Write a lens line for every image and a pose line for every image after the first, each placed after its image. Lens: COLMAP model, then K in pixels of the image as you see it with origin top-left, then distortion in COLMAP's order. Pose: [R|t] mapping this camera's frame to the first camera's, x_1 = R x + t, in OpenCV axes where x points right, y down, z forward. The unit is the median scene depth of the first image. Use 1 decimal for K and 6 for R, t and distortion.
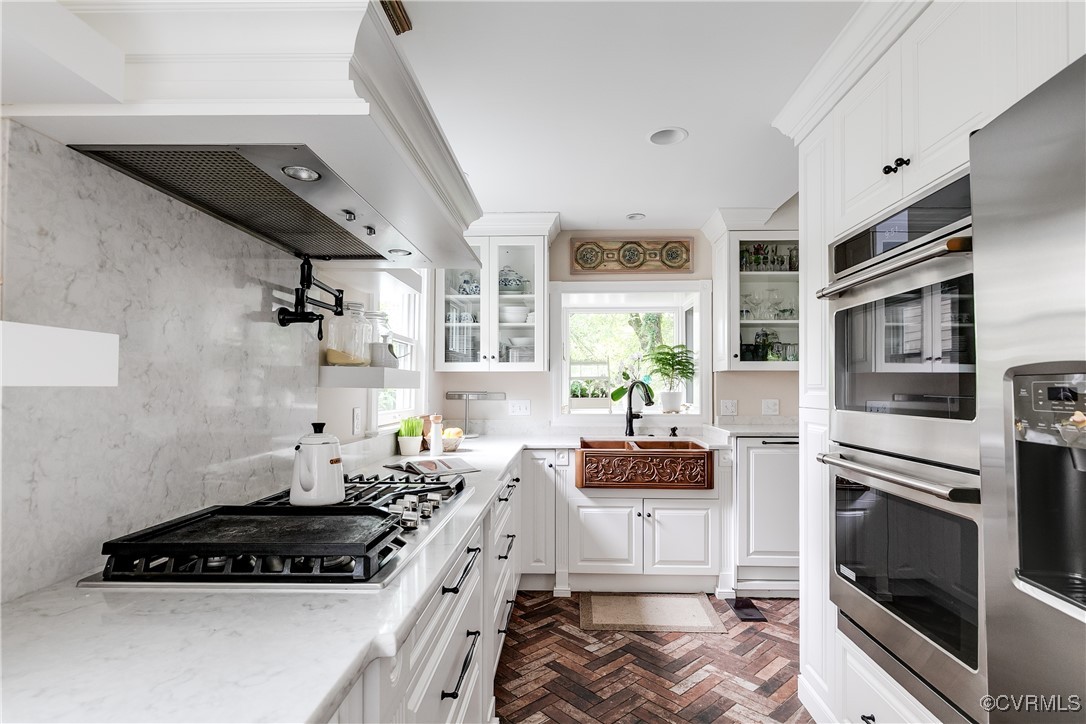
lens RADIAL K [[571.3, 0, 544.9], [0, 571.3, 369.8], [0, 0, 1]] dist [0.004670, -0.000373]
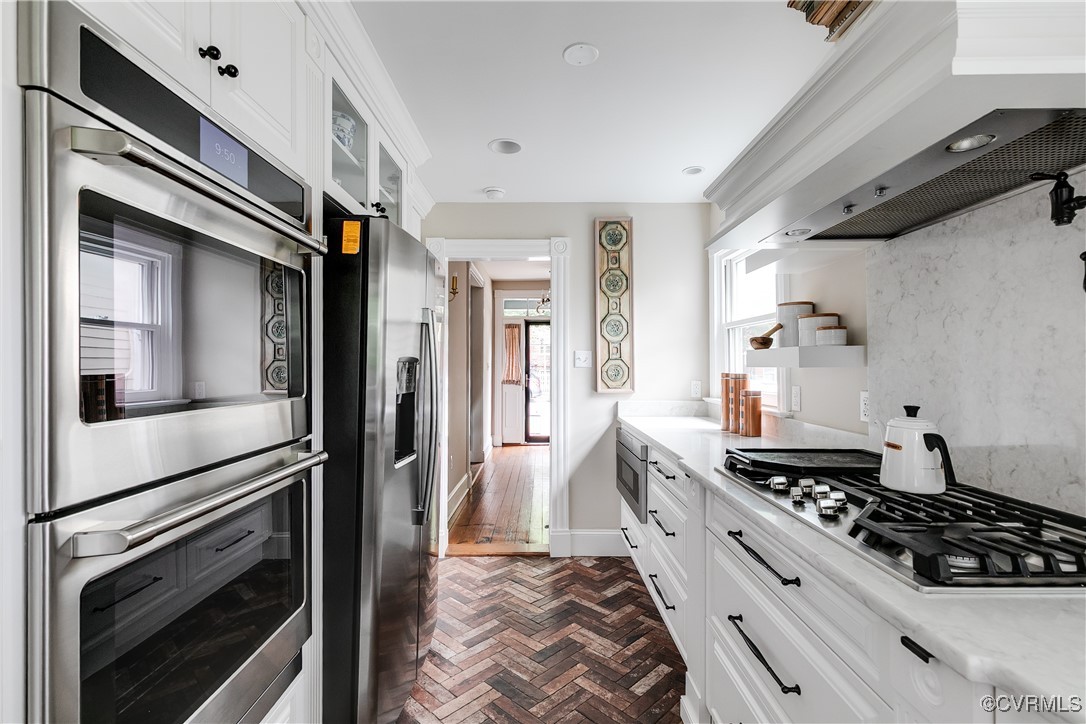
lens RADIAL K [[505.5, 0, 541.0], [0, 505.5, 368.8], [0, 0, 1]] dist [0.008179, -0.001491]
pose [[-0.998597, 0.003406, -0.052848, 0.325524], [0.004853, 0.999616, -0.027287, 0.059561], [0.052735, -0.027505, -0.998230, 2.146281]]
